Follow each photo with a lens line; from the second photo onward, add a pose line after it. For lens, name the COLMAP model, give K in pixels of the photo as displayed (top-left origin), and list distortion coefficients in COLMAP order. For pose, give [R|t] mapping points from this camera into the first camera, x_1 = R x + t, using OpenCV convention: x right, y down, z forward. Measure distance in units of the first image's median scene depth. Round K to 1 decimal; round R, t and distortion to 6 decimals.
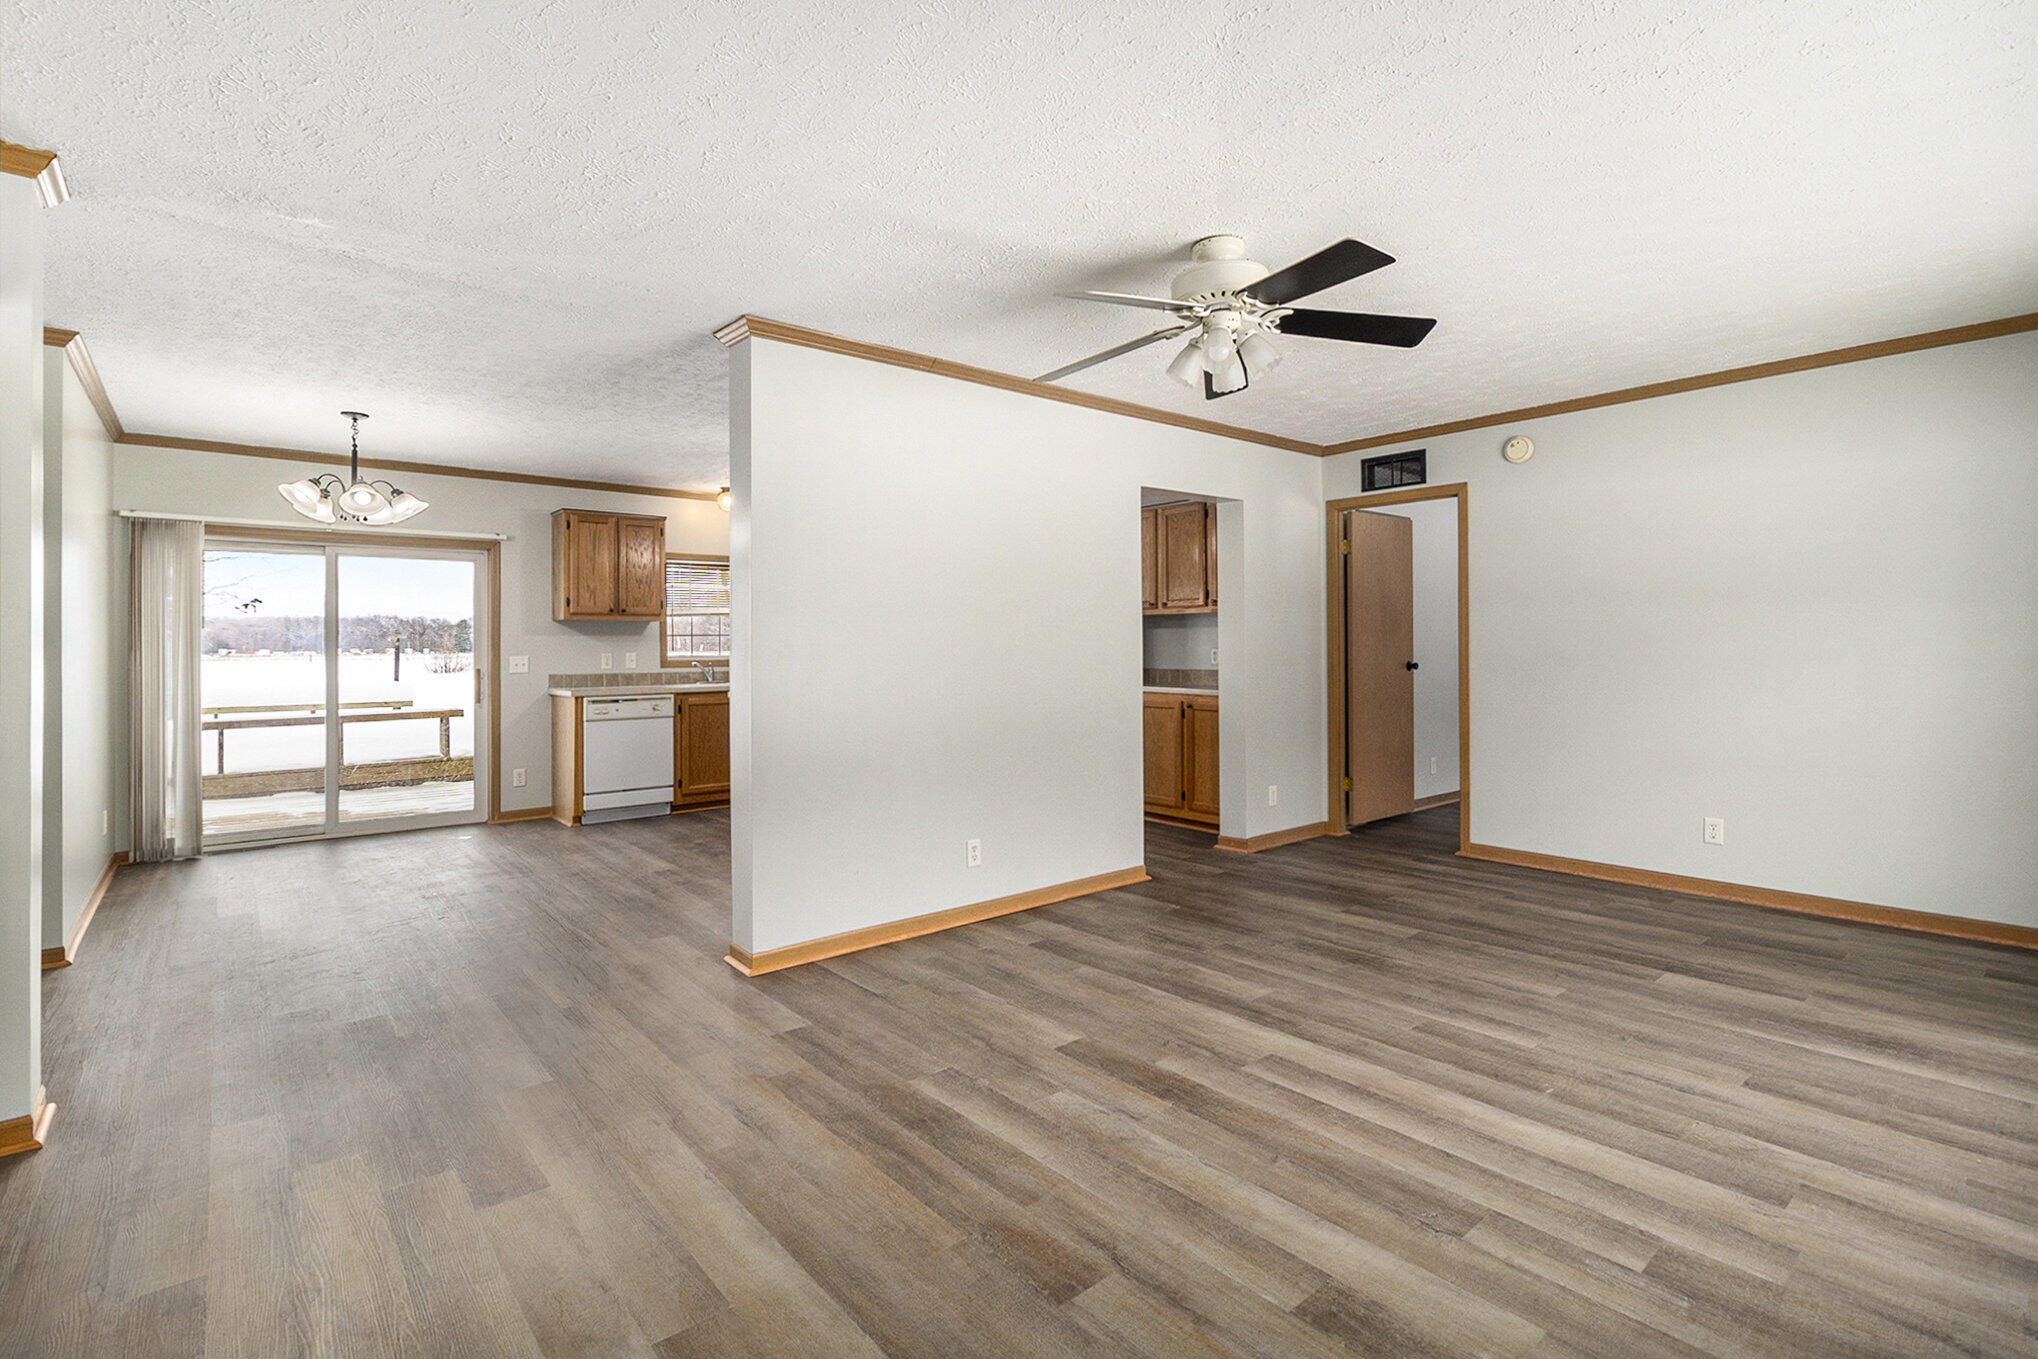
lens RADIAL K [[952.9, 0, 1006.2], [0, 952.9, 650.0], [0, 0, 1]] dist [0.000784, 0.000253]
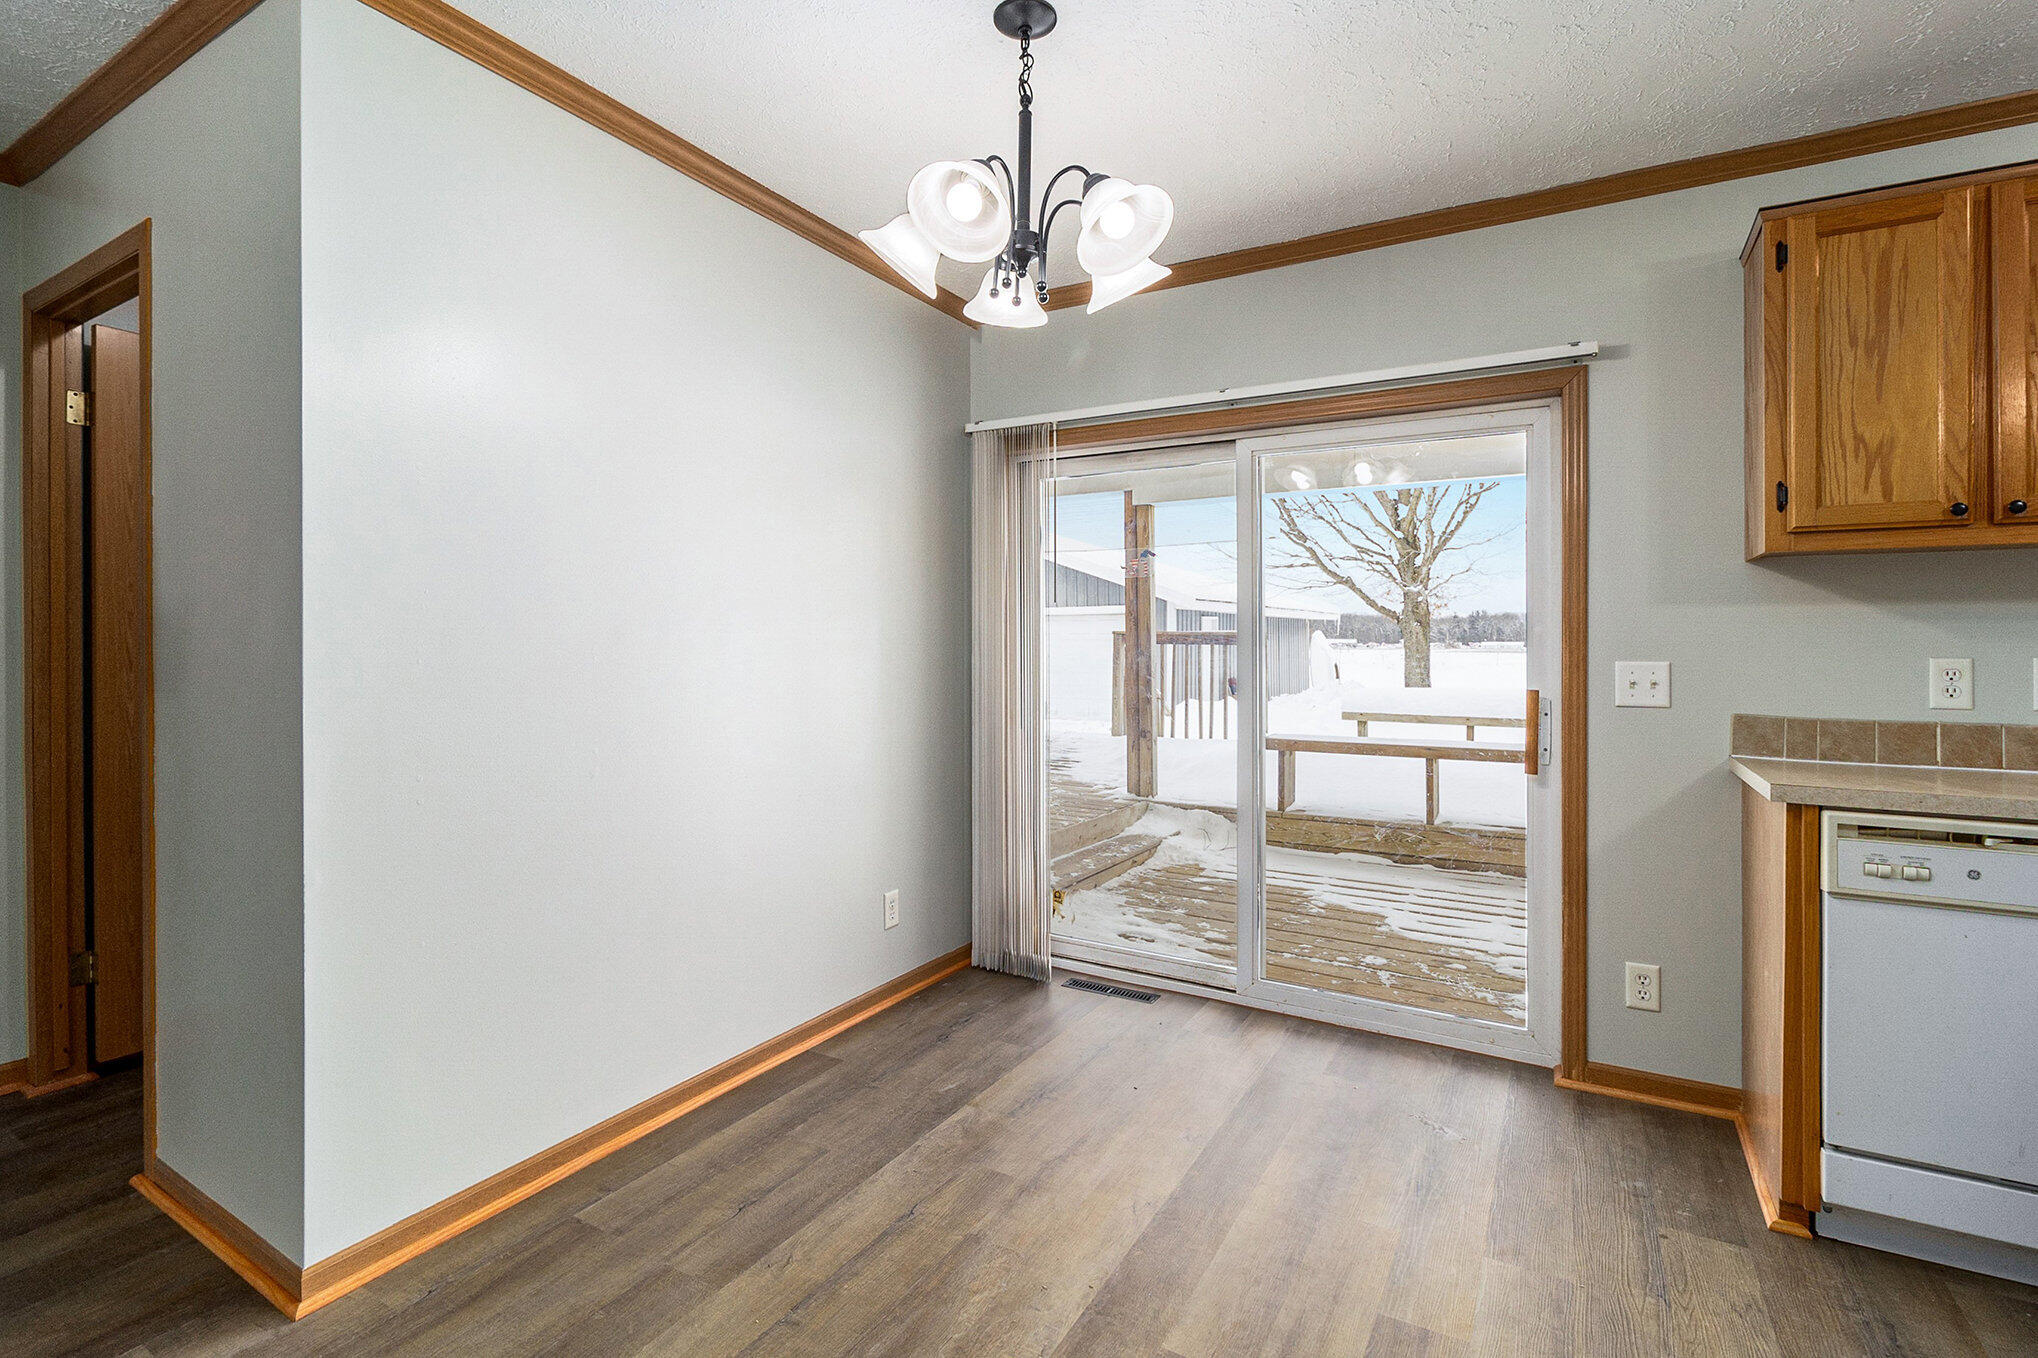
lens RADIAL K [[974.9, 0, 983.5], [0, 974.9, 632.0], [0, 0, 1]] dist [-0.003739, -0.000438]
pose [[0.336368, -0.001859, -0.941729, -0.238775], [-0.007646, 0.999960, -0.004705, -0.001244], [0.941700, 0.008783, 0.336340, 0.628844]]
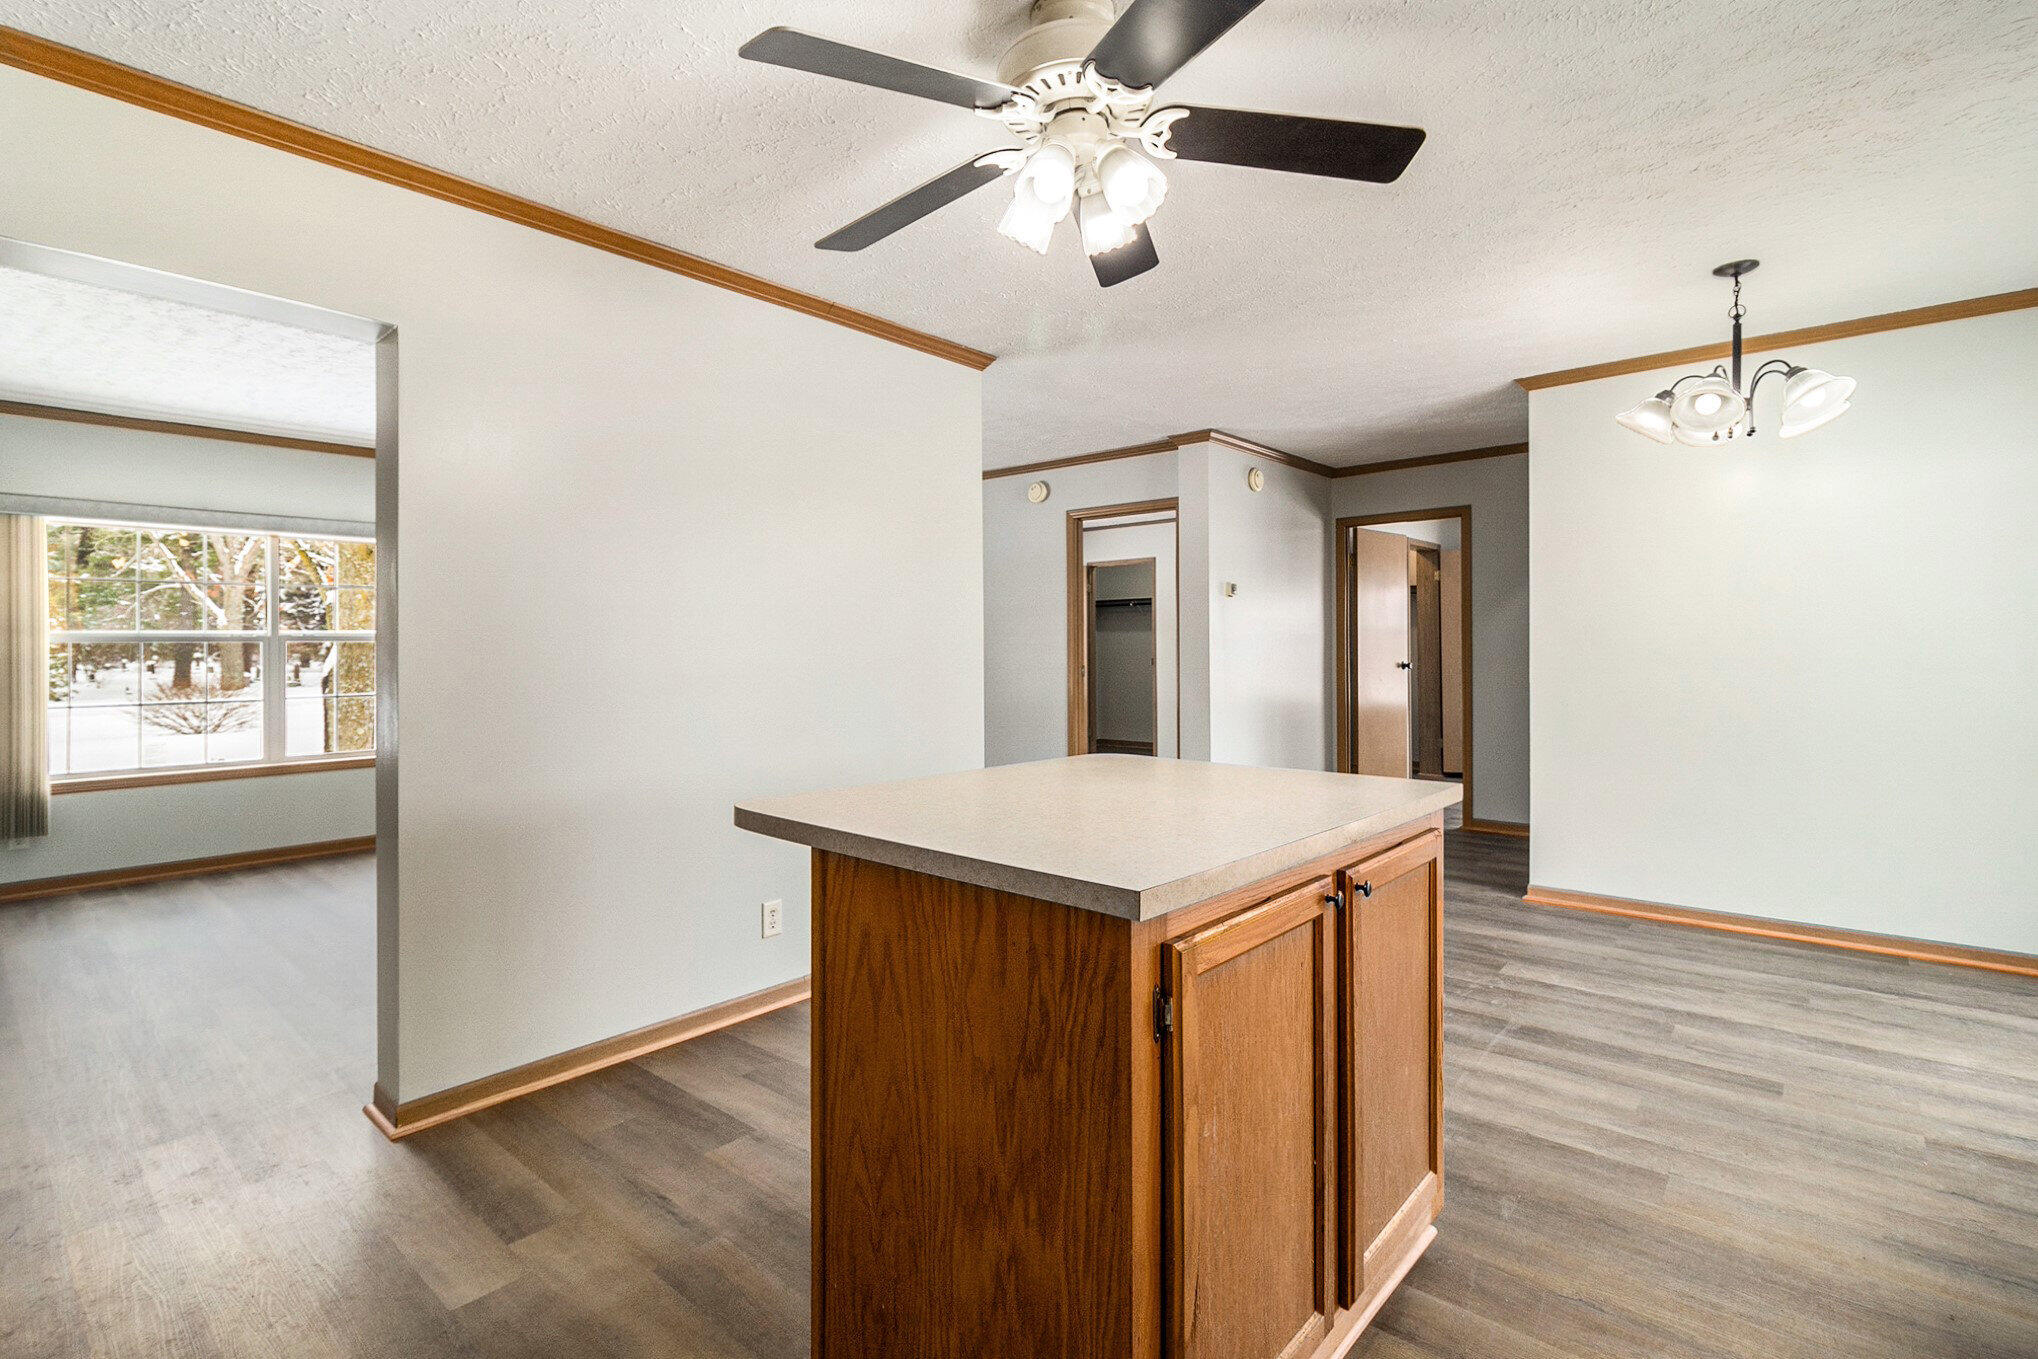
lens RADIAL K [[952.9, 0, 1006.2], [0, 952.9, 650.0], [0, 0, 1]] dist [0.000784, 0.000253]
pose [[-0.987230, 0.012994, -0.158770, -0.076734], [0.012310, 0.999910, 0.005289, -0.004366], [0.158825, 0.003267, -0.987301, 1.144183]]
